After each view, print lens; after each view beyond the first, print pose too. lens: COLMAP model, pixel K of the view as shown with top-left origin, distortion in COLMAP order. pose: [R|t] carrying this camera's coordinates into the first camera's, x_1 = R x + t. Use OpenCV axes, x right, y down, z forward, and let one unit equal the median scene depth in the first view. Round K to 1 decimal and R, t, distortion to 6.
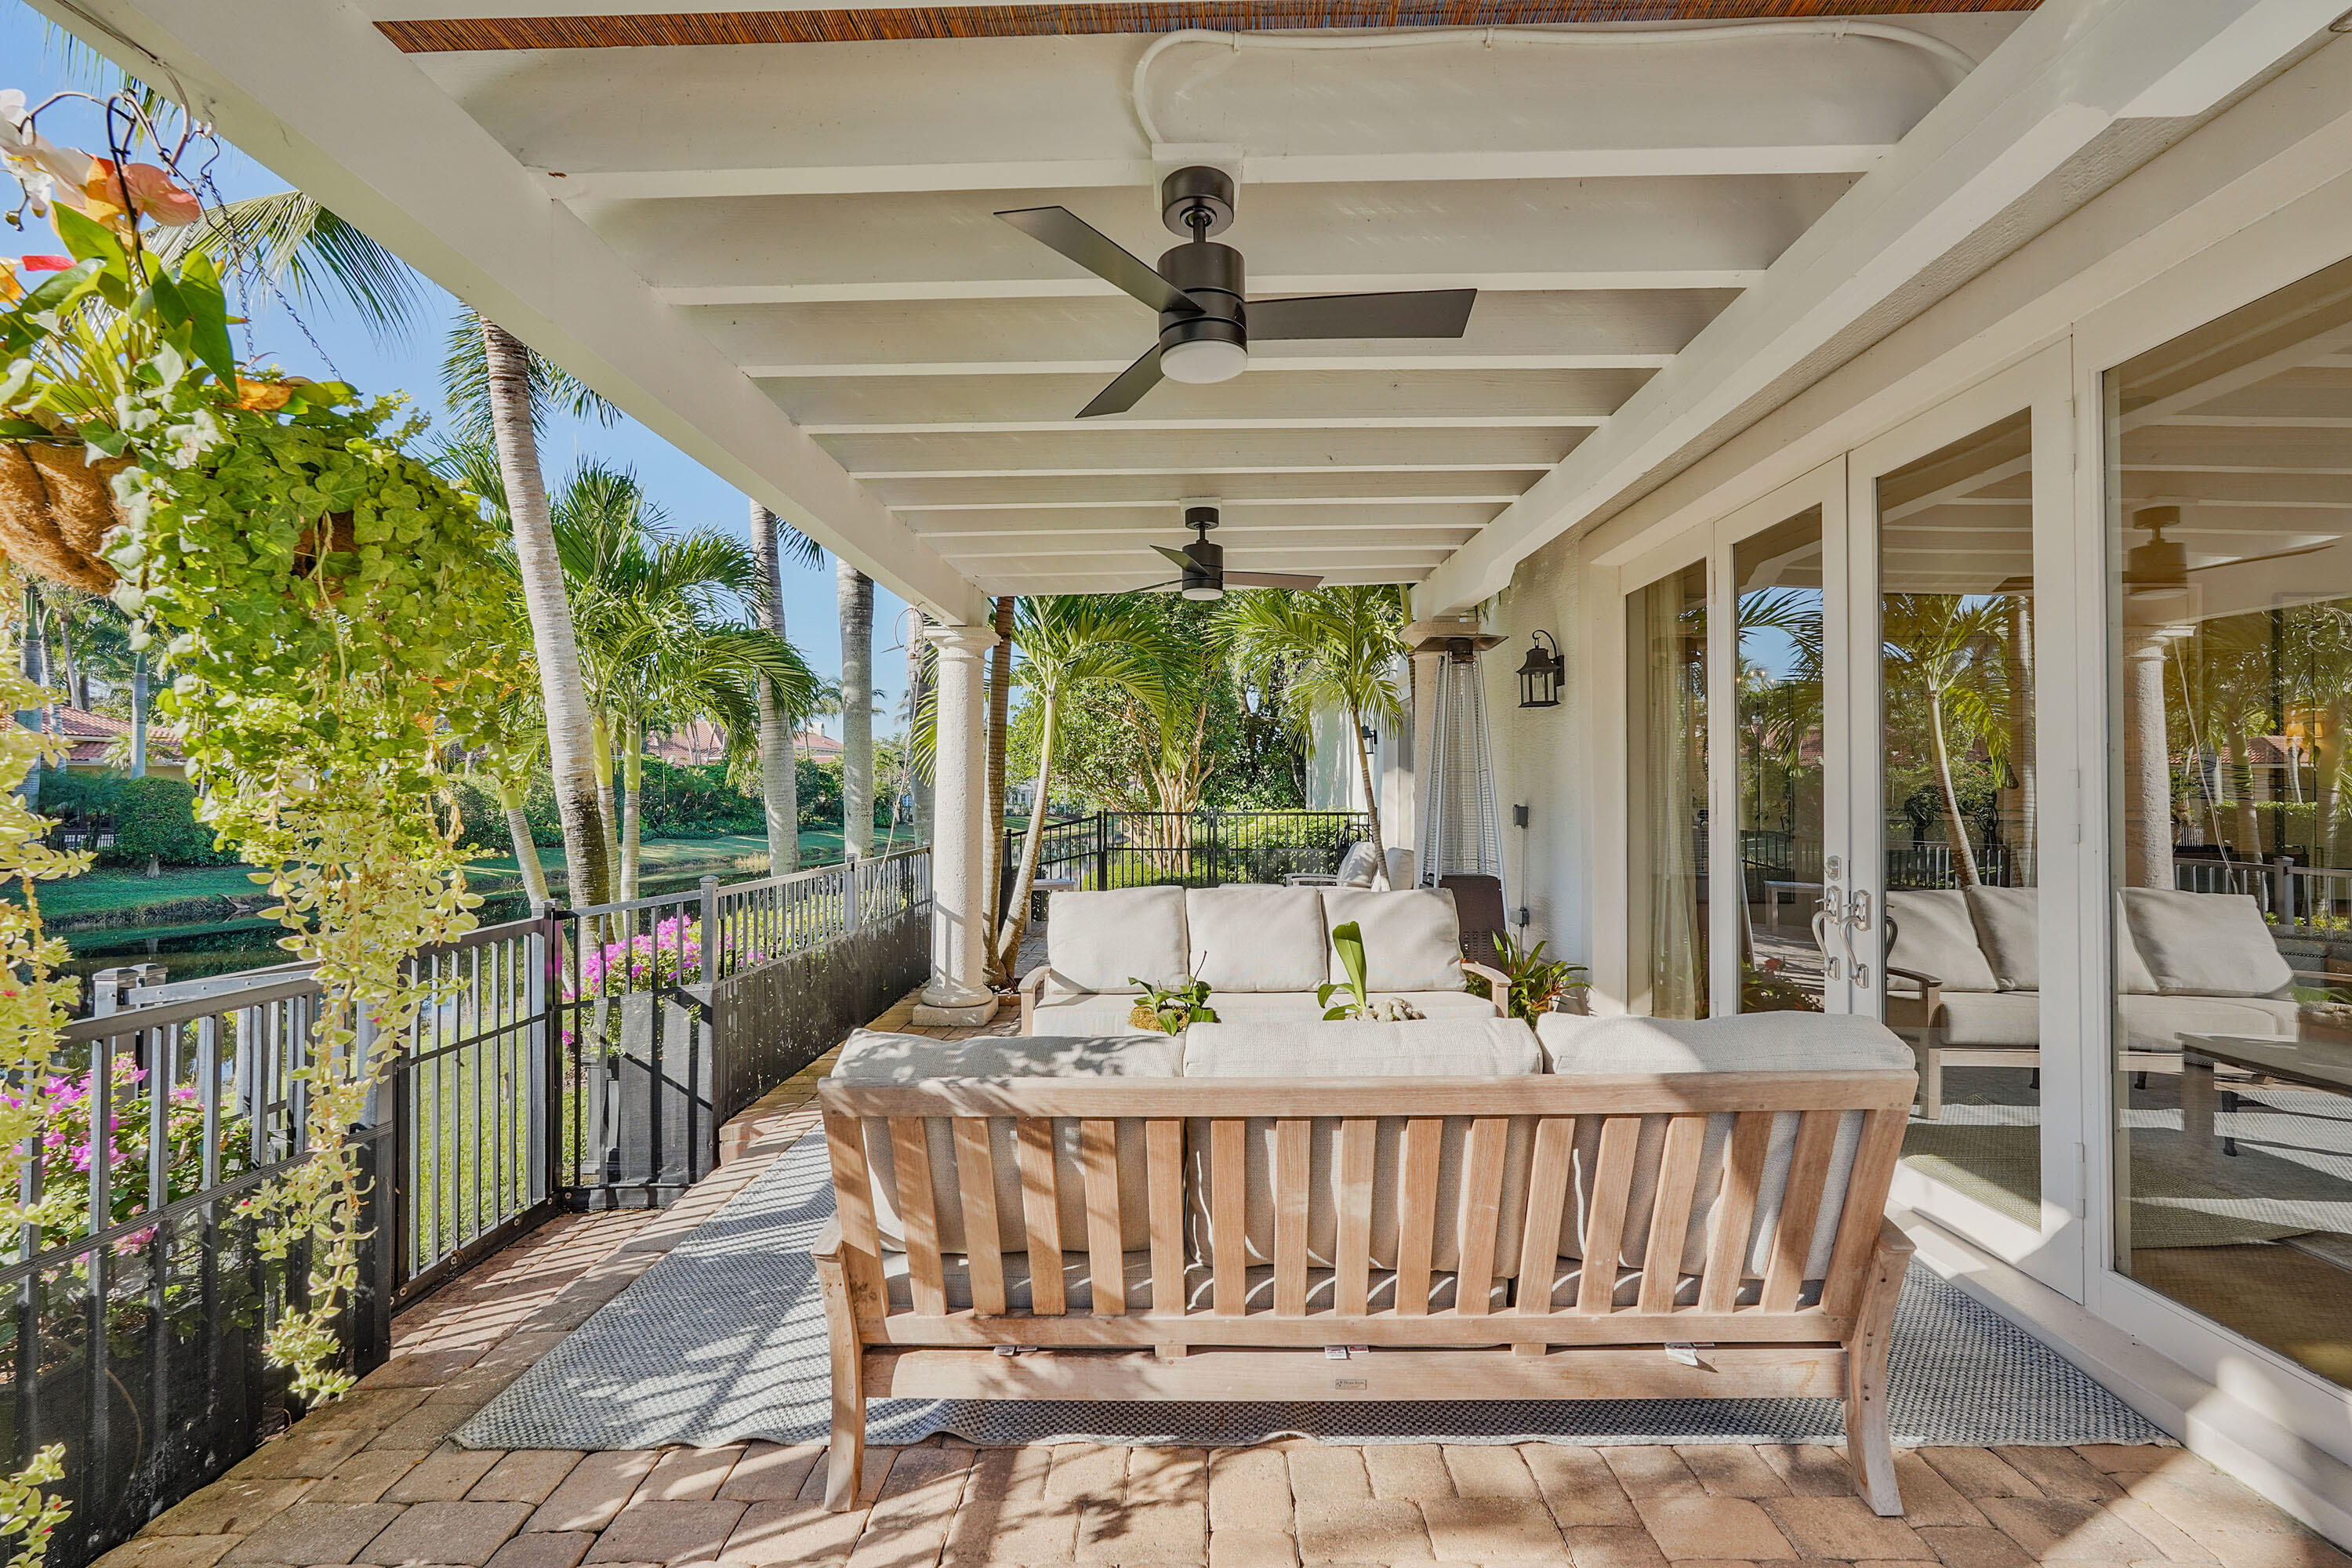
lens RADIAL K [[1056.9, 0, 1182.2], [0, 1056.9, 789.3], [0, 0, 1]] dist [-0.010950, 0.001394]
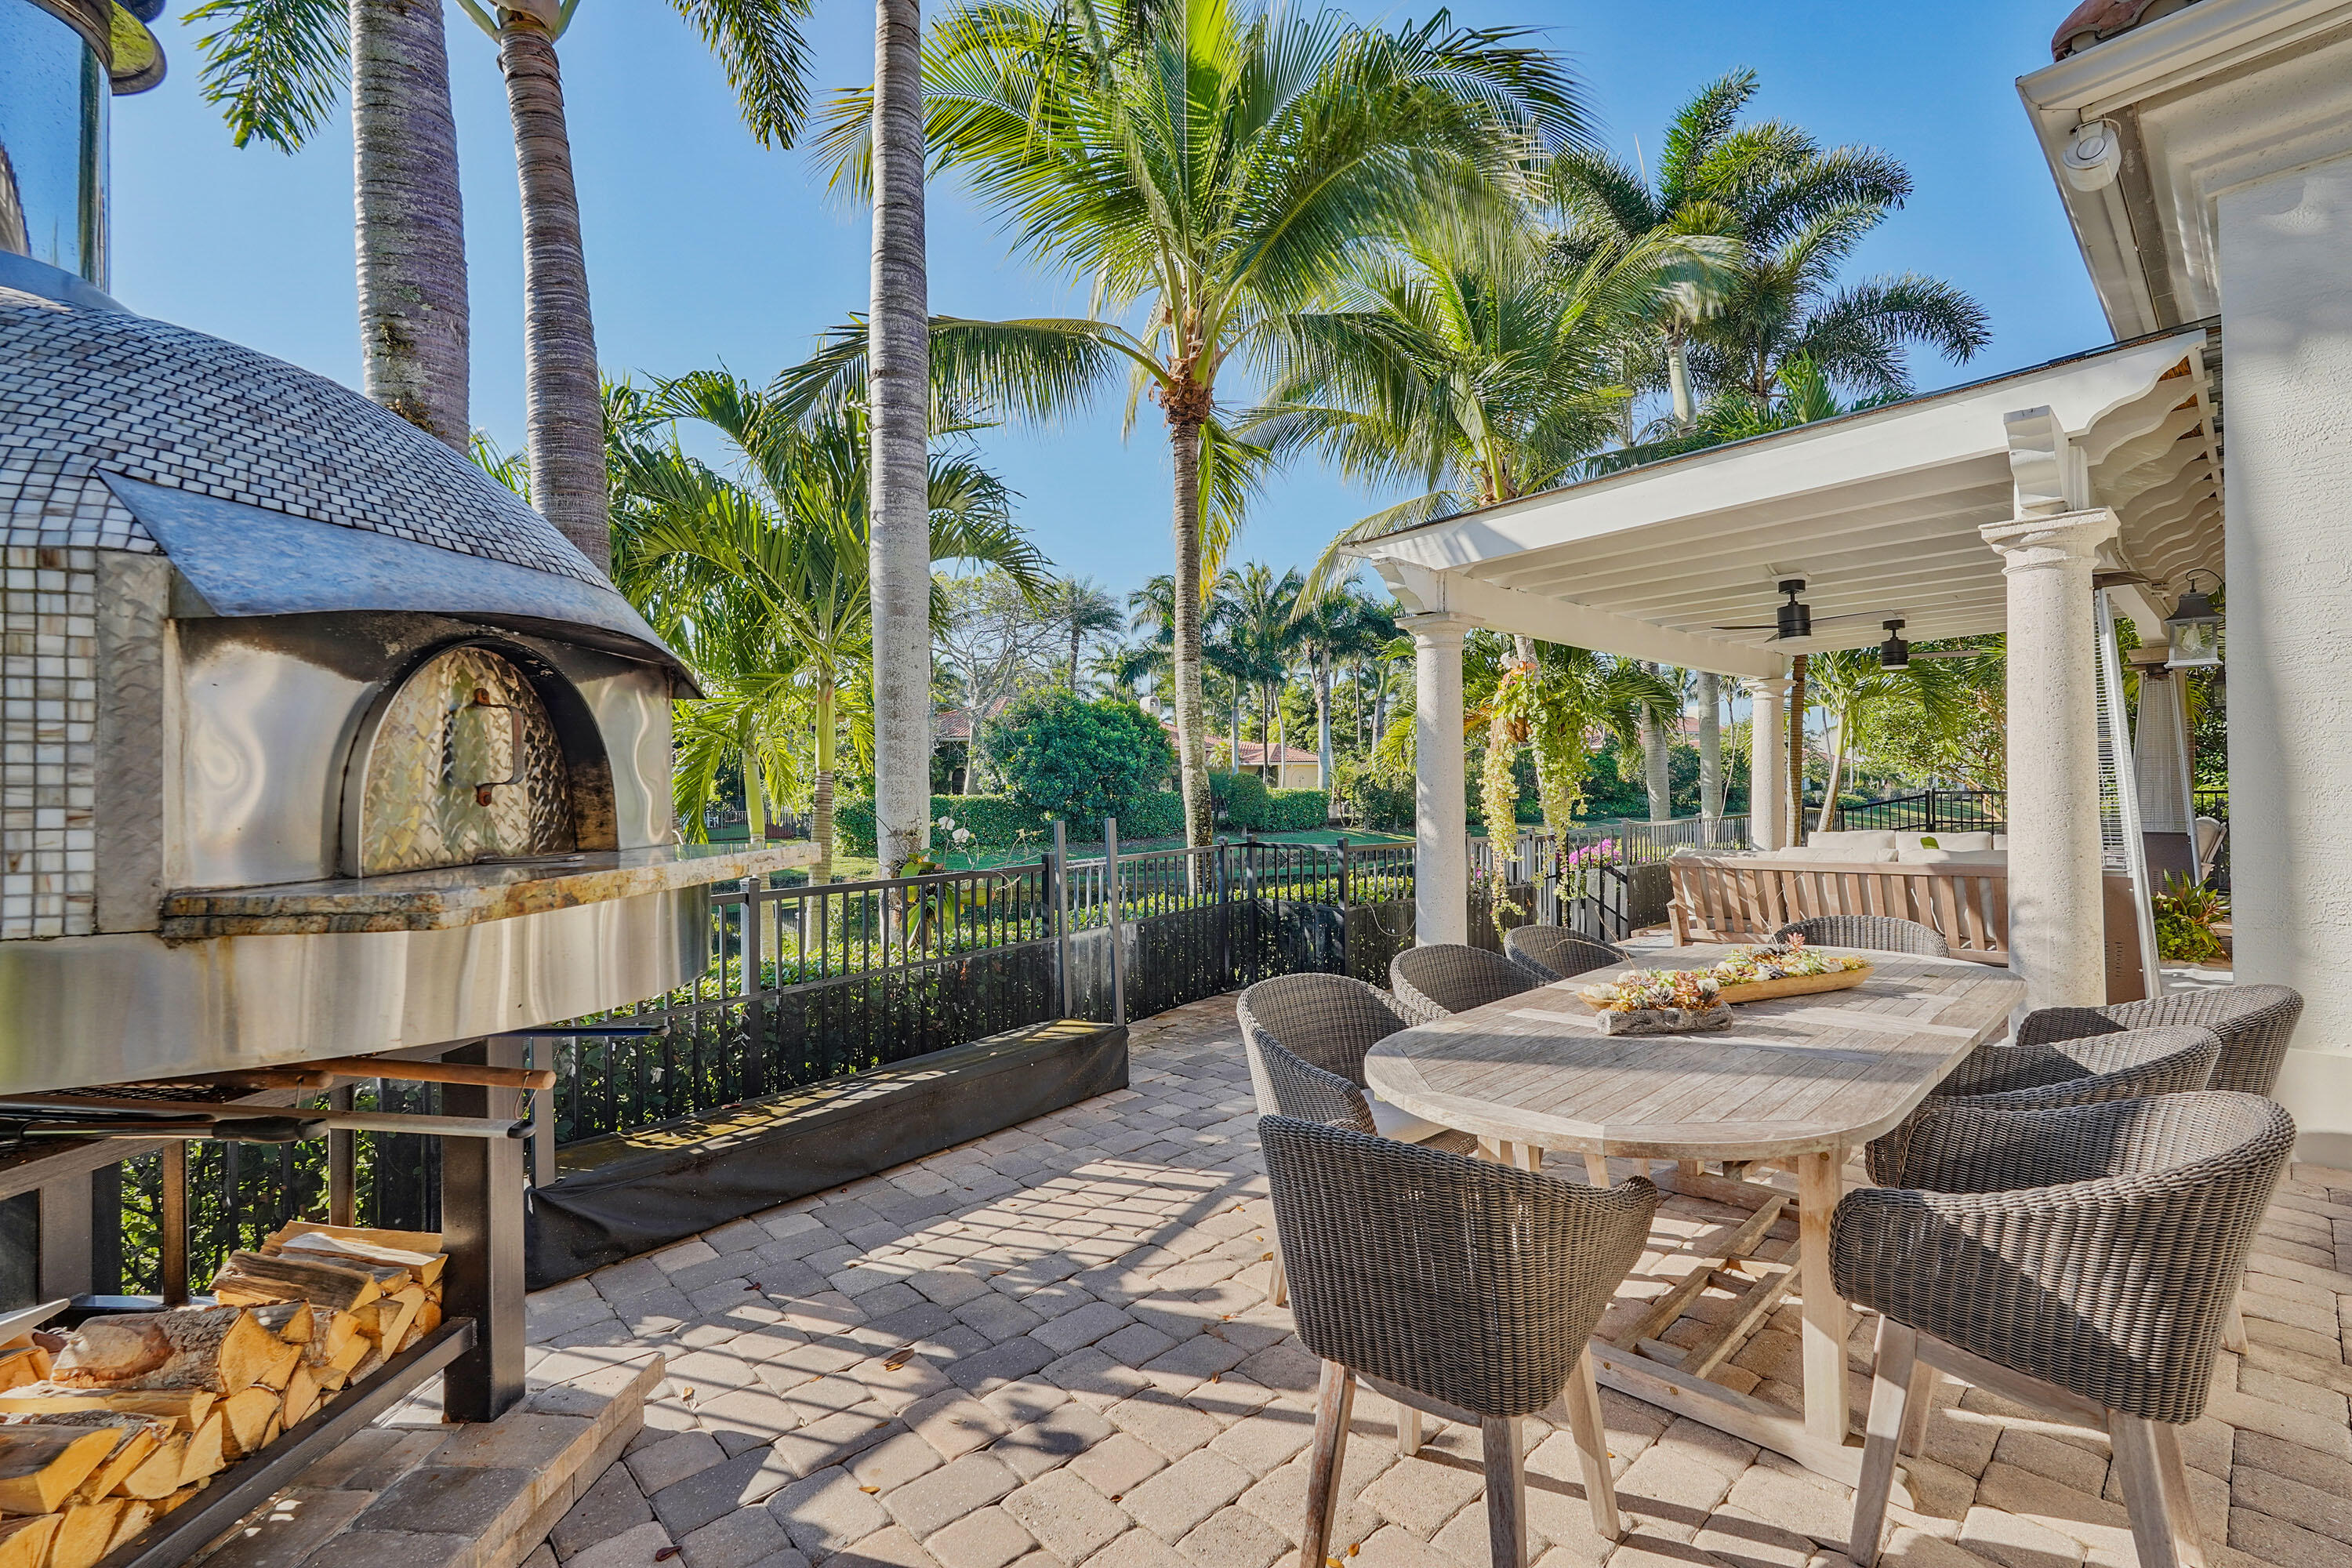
lens RADIAL K [[1056.9, 0, 1181.1], [0, 1056.9, 785.4], [0, 0, 1]] dist [-0.010950, 0.001394]
pose [[0.705400, -0.005190, -0.708791, 0.464485], [0.012266, 0.999913, 0.004886, -0.007080], [0.708703, -0.012140, 0.705402, -1.221602]]
